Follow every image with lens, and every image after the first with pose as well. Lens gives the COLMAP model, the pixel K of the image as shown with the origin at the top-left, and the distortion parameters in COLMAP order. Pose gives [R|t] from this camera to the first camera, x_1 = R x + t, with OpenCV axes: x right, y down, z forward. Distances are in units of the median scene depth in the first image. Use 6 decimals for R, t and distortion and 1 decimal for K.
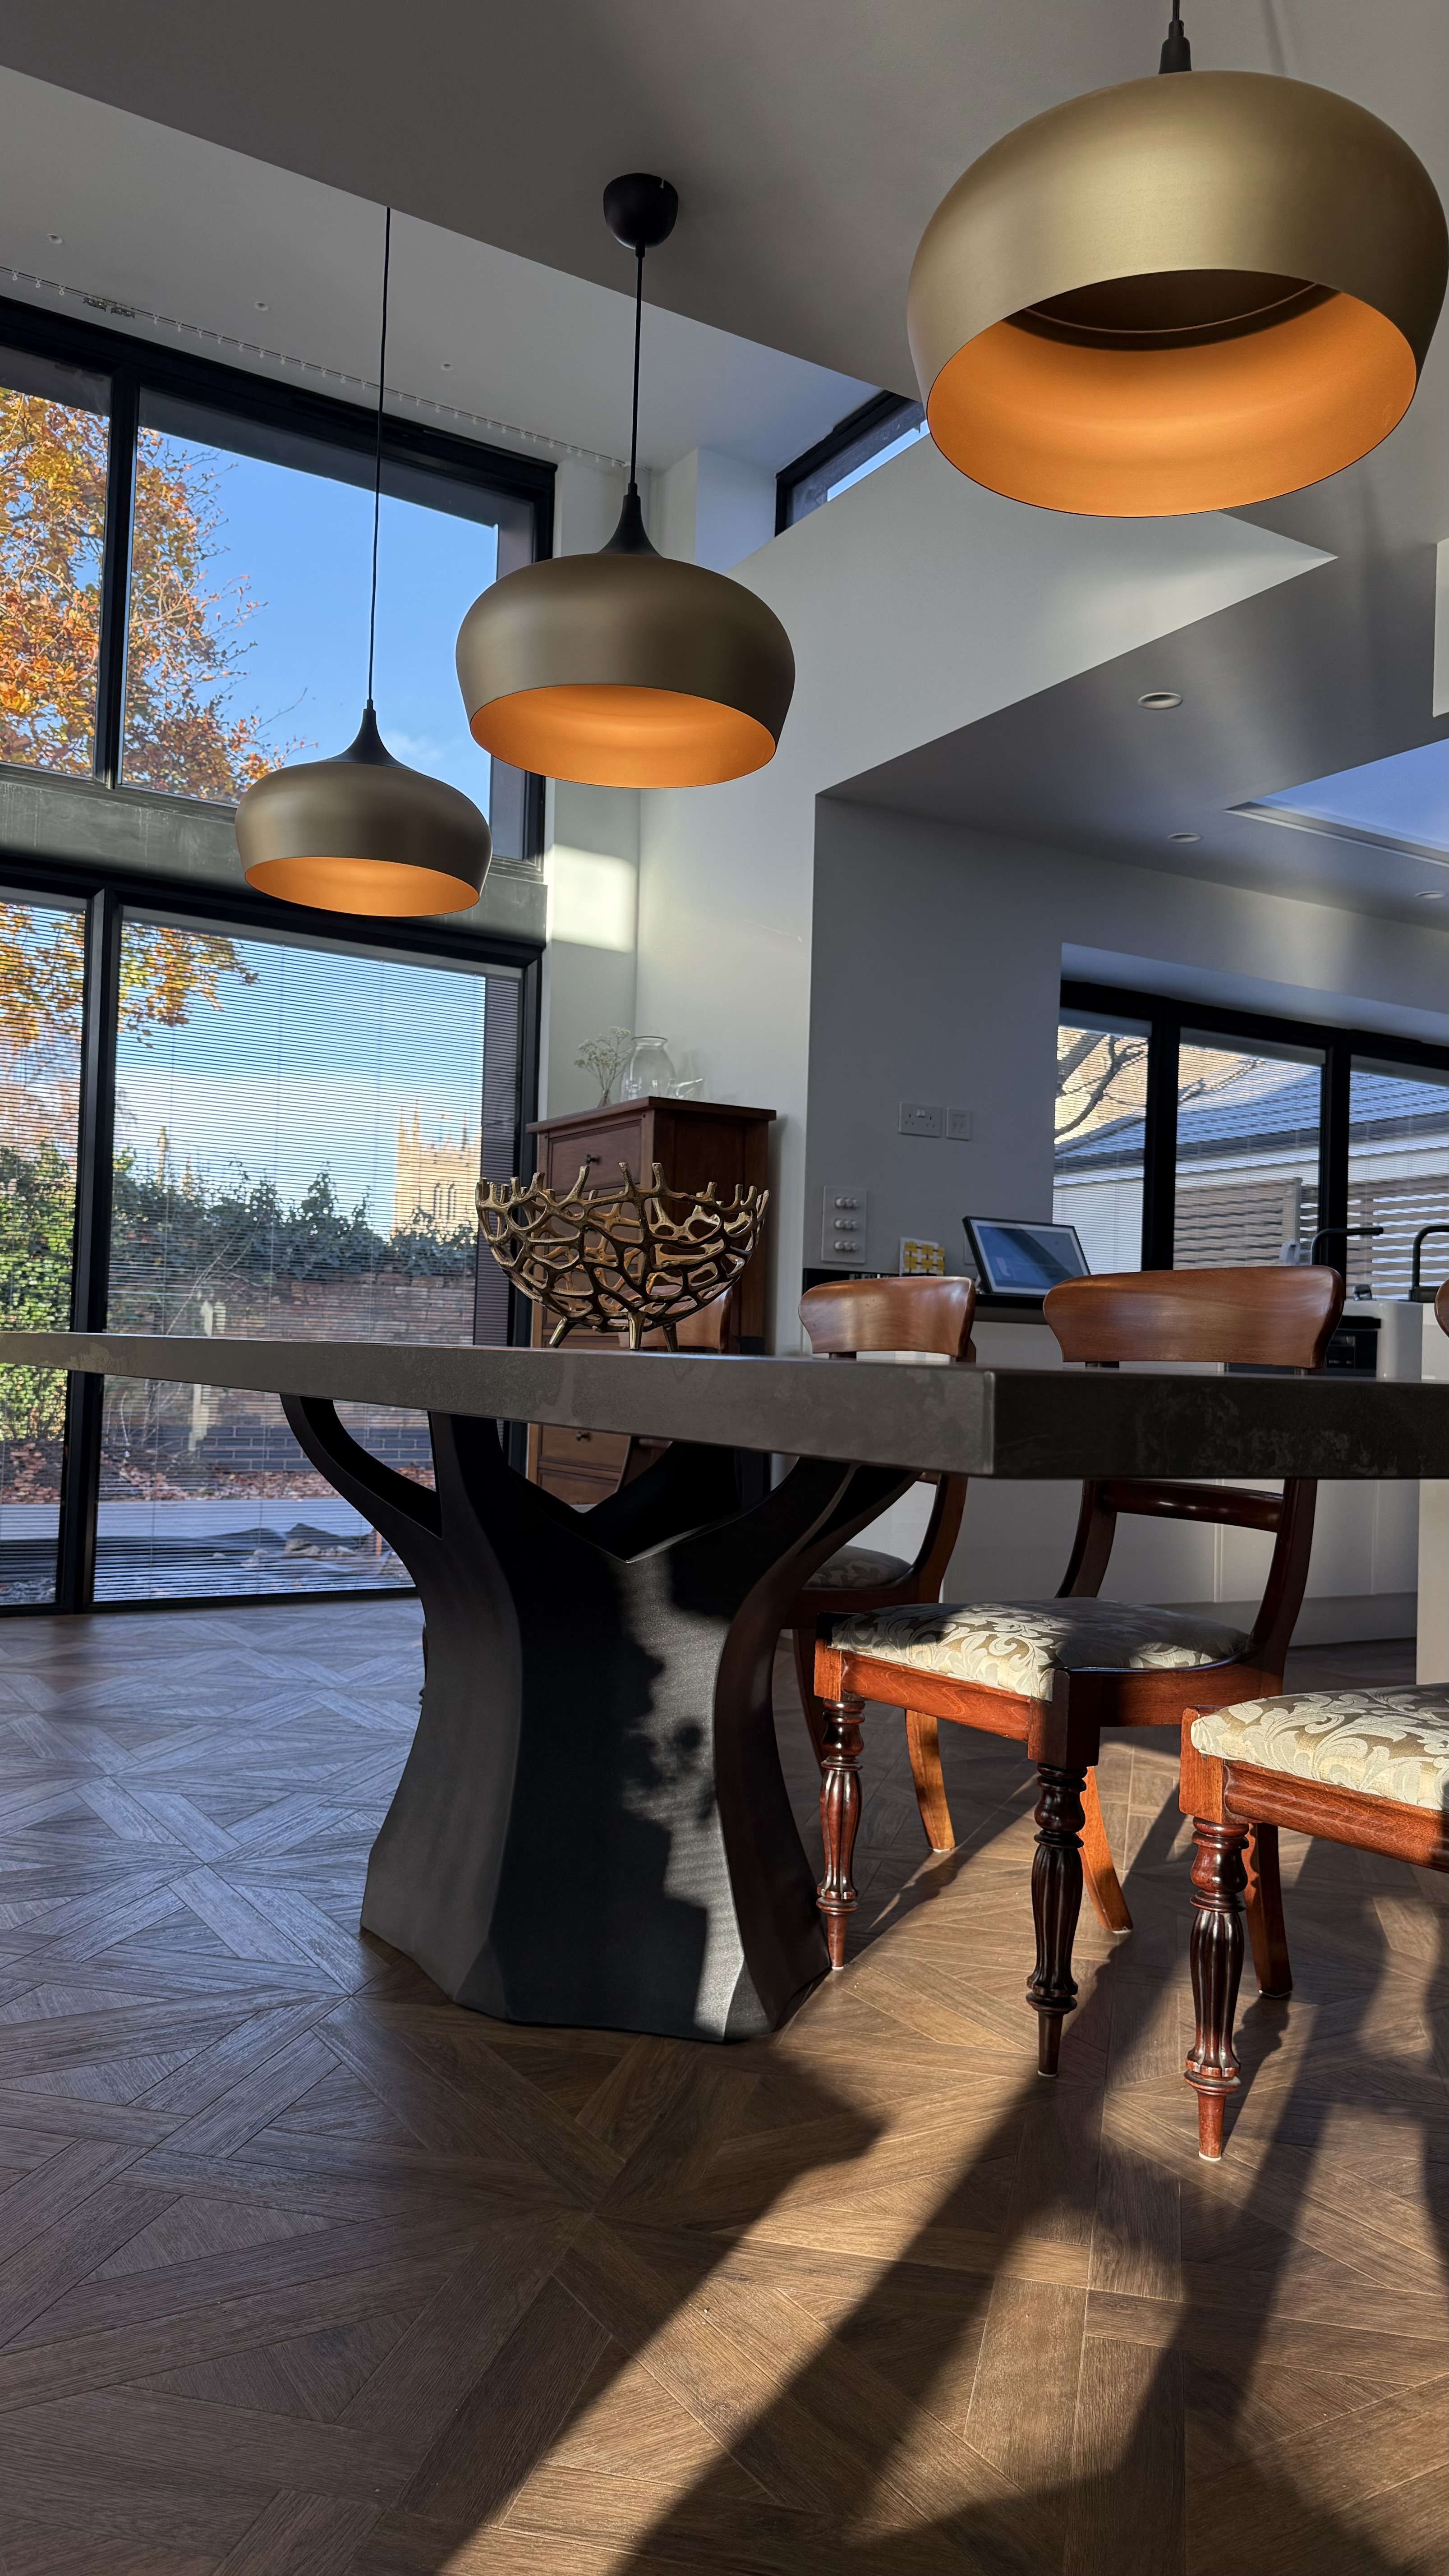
lens RADIAL K [[1821.5, 0, 734.1], [0, 1821.5, 1266.8], [0, 0, 1]] dist [0.009931, -0.014718]
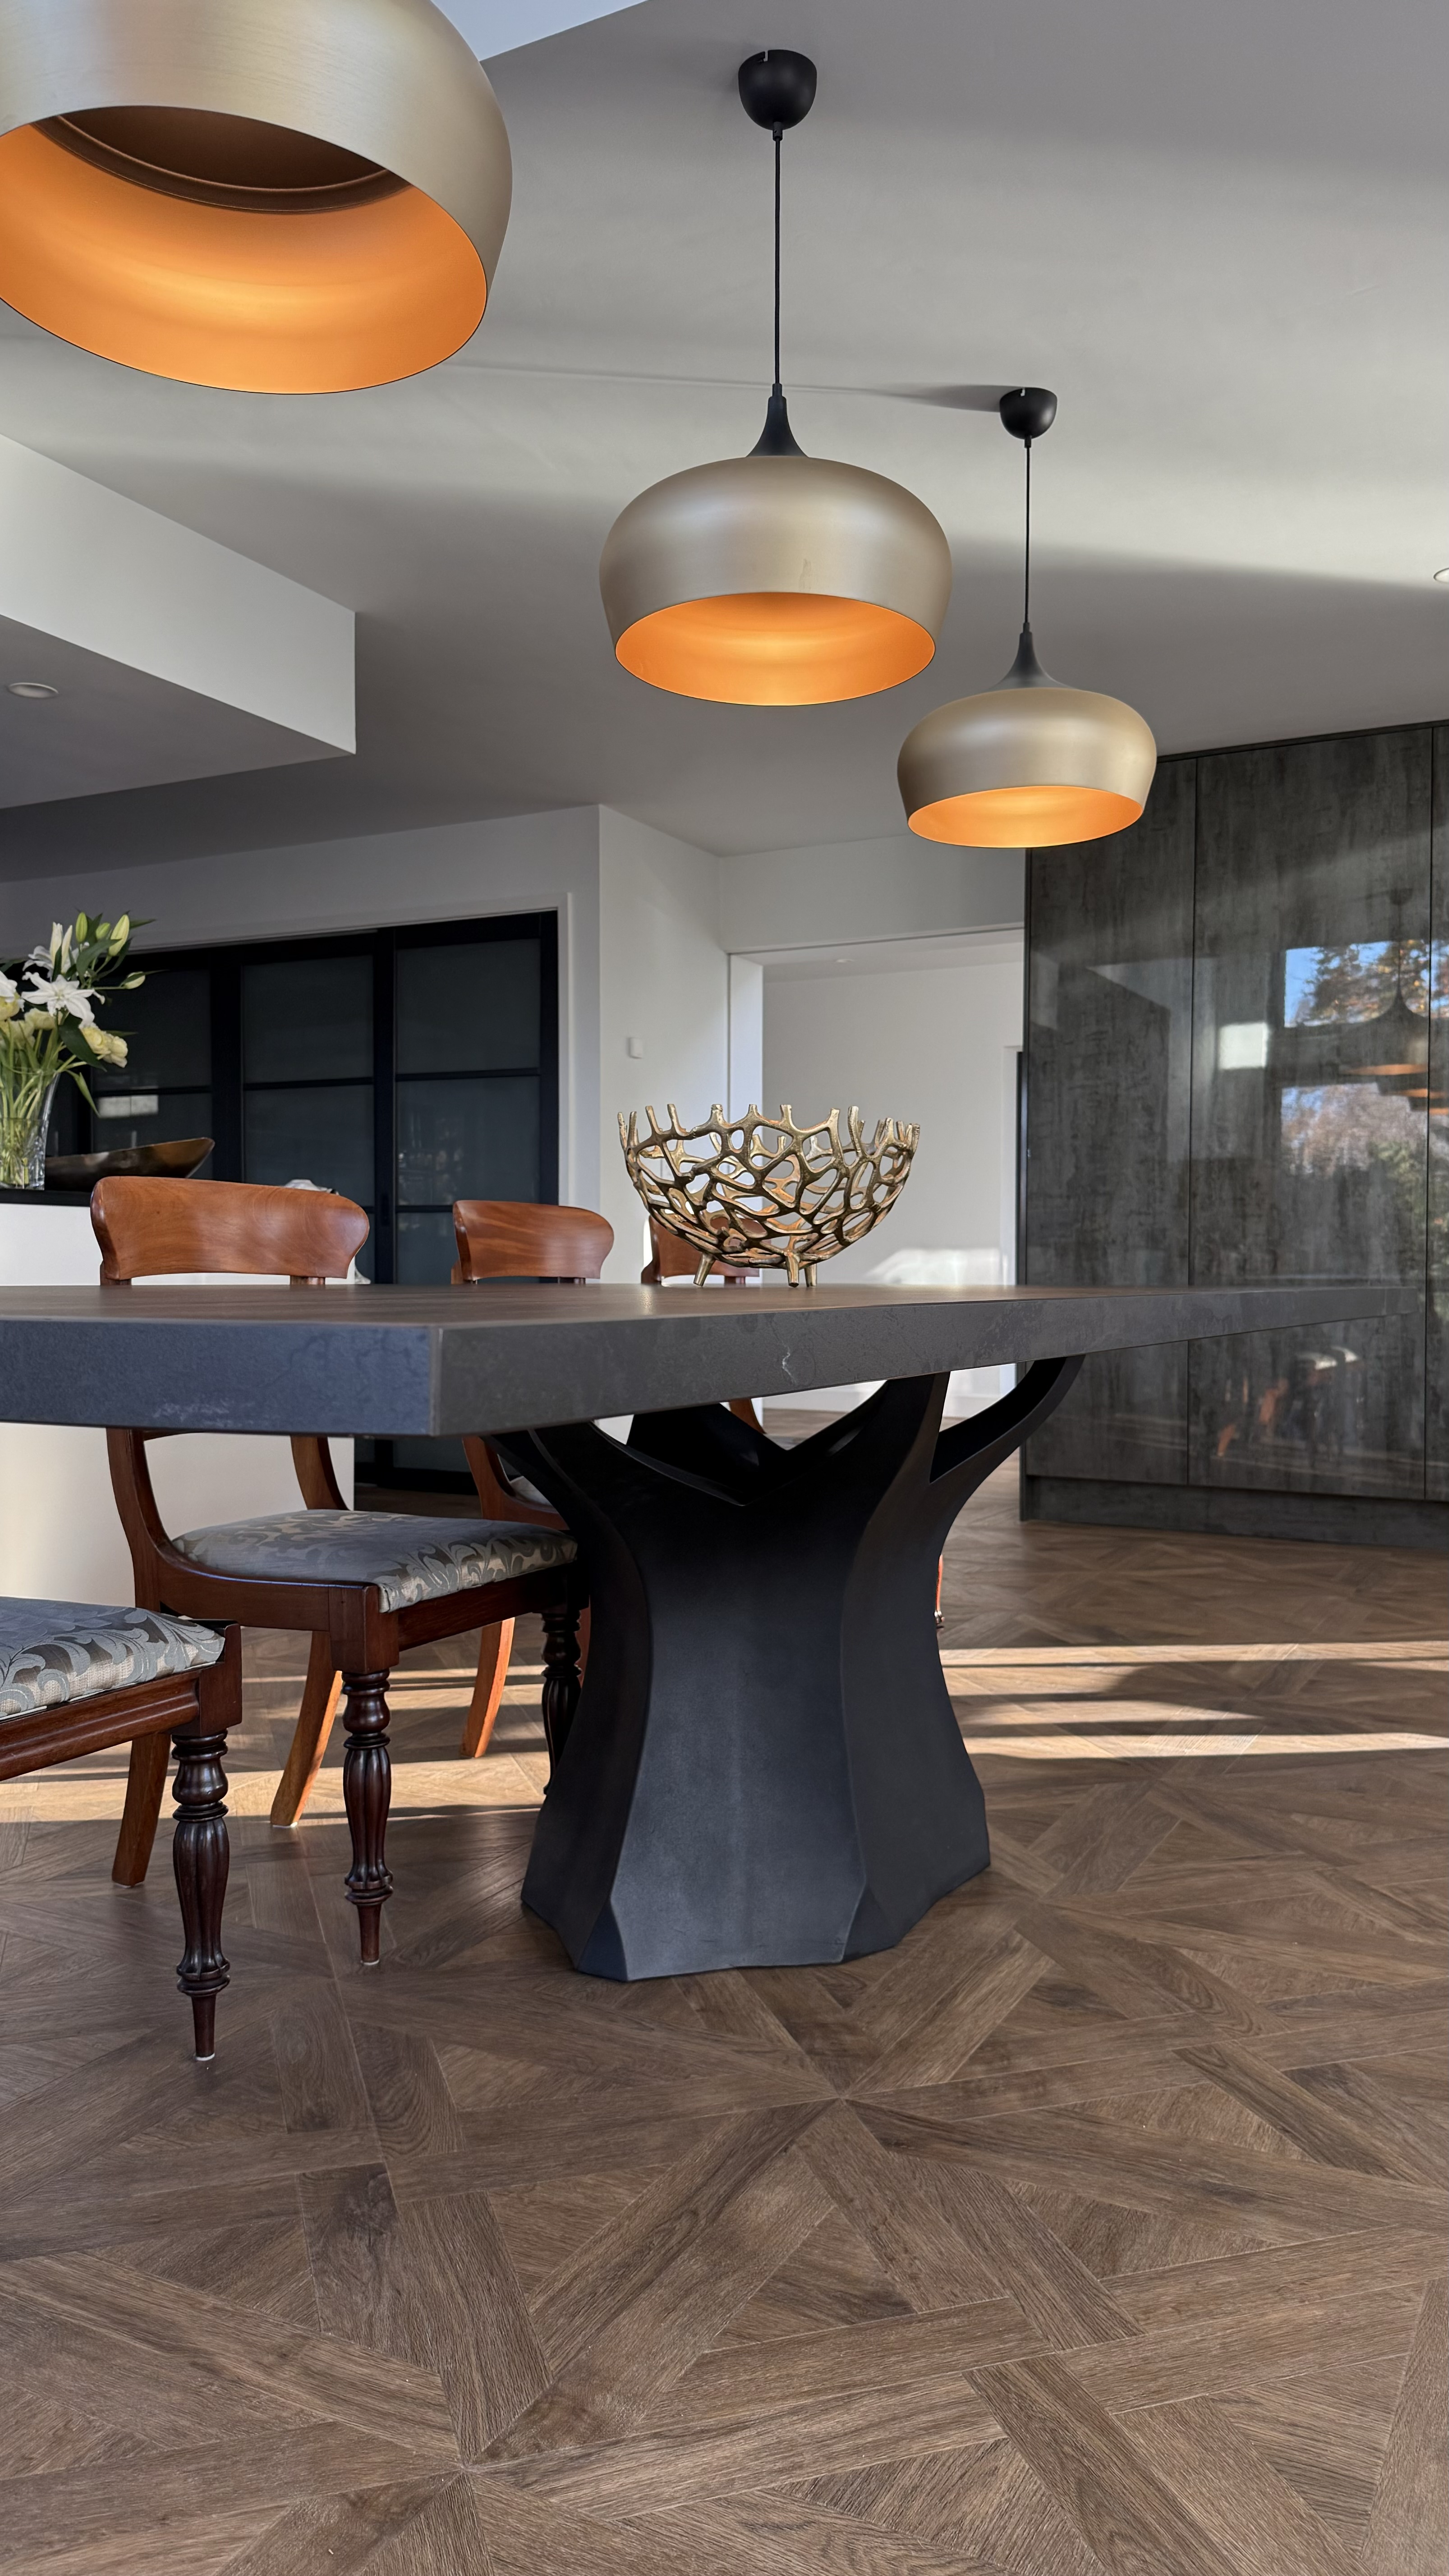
lens RADIAL K [[1821.5, 0, 734.1], [0, 1821.5, 1266.8], [0, 0, 1]] dist [0.009931, -0.014718]
pose [[-0.514340, -0.029285, 0.857086, -1.330968], [-0.053910, 0.998544, 0.001767, 0.056366], [-0.855890, -0.045296, -0.515170, 2.253803]]
